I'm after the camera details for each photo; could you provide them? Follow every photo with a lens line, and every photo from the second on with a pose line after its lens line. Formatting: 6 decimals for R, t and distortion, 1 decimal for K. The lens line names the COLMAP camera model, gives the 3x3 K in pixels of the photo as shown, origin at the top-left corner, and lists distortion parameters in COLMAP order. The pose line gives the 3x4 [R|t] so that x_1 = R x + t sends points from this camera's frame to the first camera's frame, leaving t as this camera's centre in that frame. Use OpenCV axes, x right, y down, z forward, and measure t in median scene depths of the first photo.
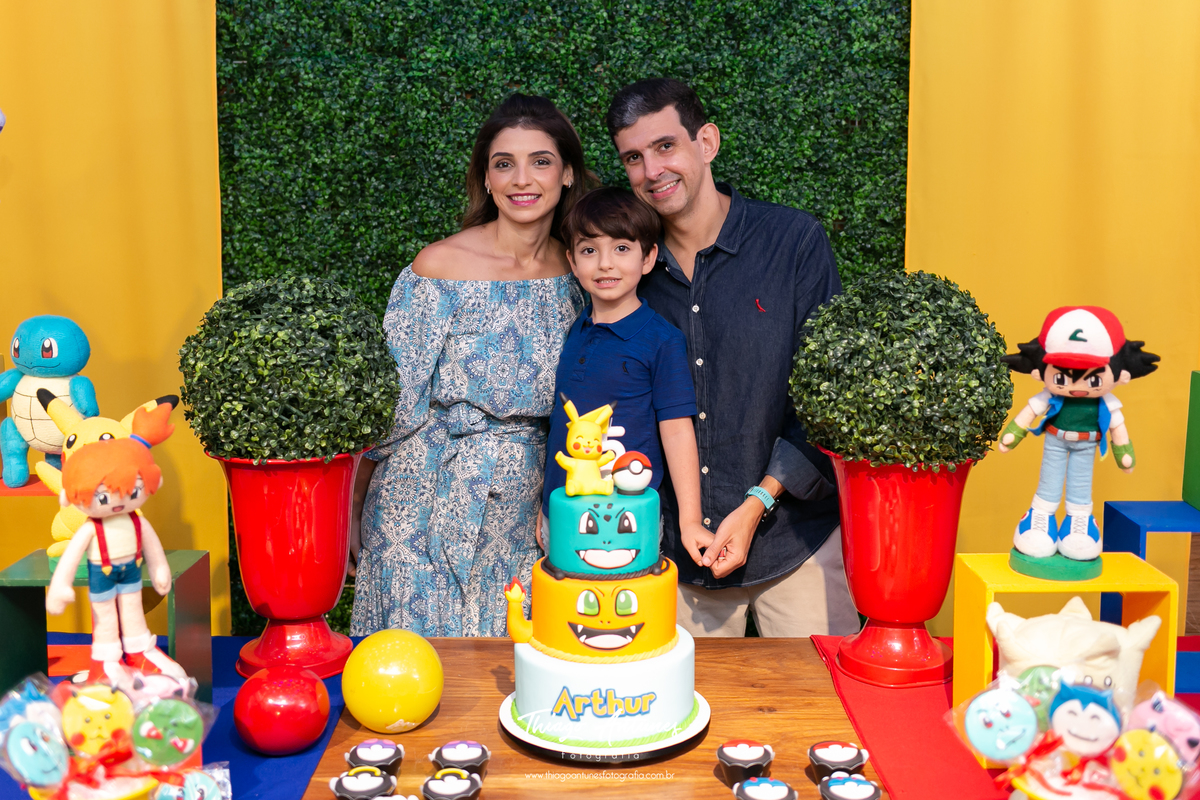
lens RADIAL K [[1263.2, 0, 622.8], [0, 1263.2, 343.3], [0, 0, 1]] dist [0.022196, 0.000000]
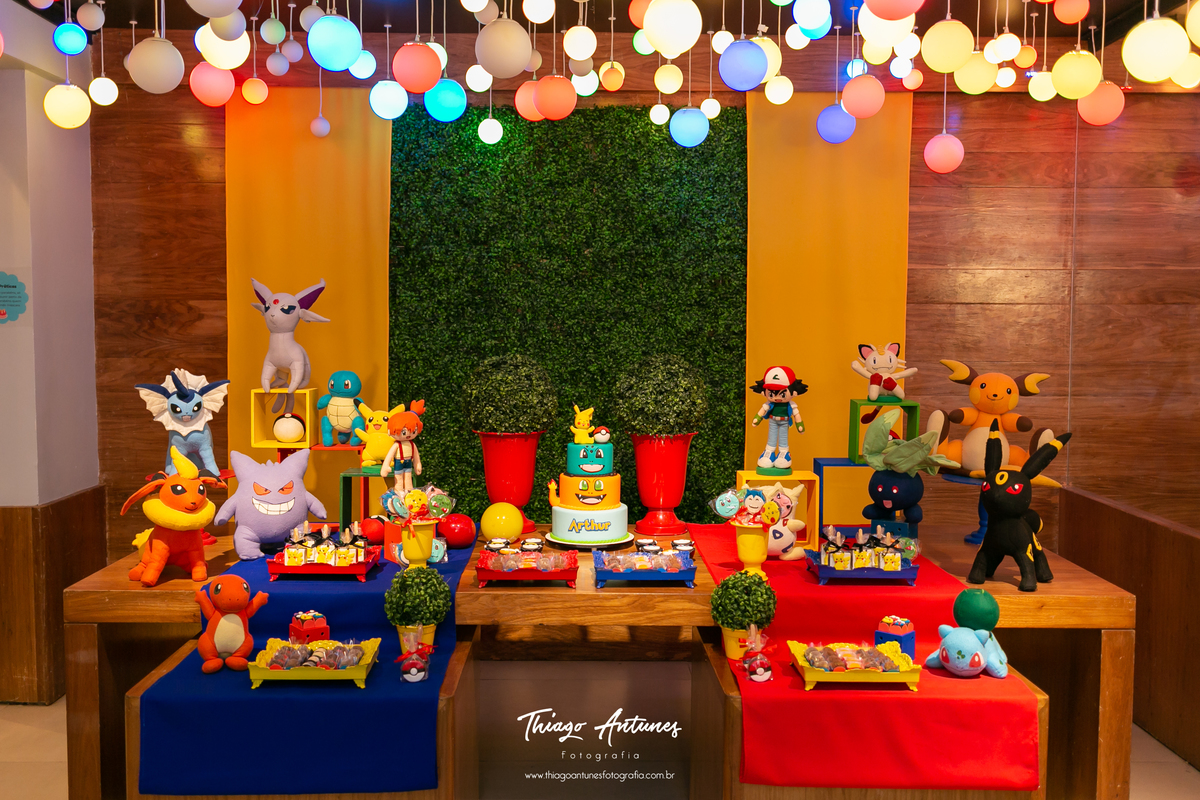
lens RADIAL K [[1264.0, 0, 598.6], [0, 1264.0, 405.9], [0, 0, 1]] dist [0.018617, 0.000000]
pose [[0.999948, 0.009571, 0.003584, -0.005452], [-0.009431, 0.999266, -0.037123, 0.089925], [-0.003937, 0.037088, 0.999304, -0.929803]]
